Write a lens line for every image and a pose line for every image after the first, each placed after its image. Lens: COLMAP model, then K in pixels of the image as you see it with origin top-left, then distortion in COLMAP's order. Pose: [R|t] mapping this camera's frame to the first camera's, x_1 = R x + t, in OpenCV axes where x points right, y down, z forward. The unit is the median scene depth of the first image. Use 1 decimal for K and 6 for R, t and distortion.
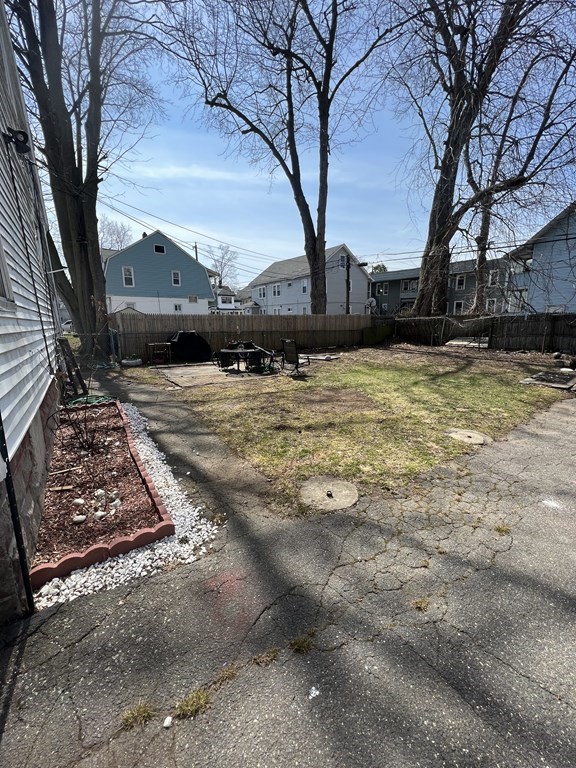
lens RADIAL K [[309.0, 0, 288.0], [0, 309.0, 384.0], [0, 0, 1]] dist [-0.001092, 0.000099]
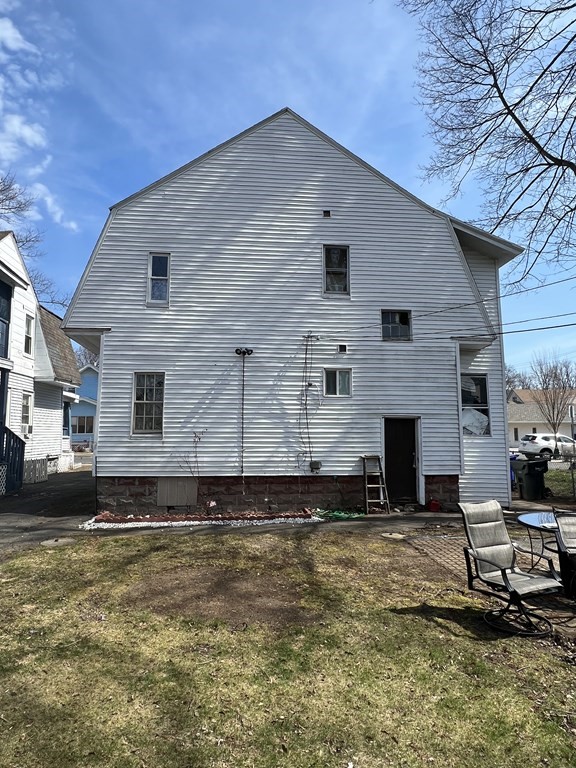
lens RADIAL K [[452.7, 0, 288.0], [0, 452.7, 384.0], [0, 0, 1]] dist [0.000443, -0.000040]
pose [[-0.478101, -0.098189, -0.872799, 0.750771], [-0.174105, 0.984607, -0.015396, -0.295763], [0.860876, 0.144598, -0.487837, 1.314359]]
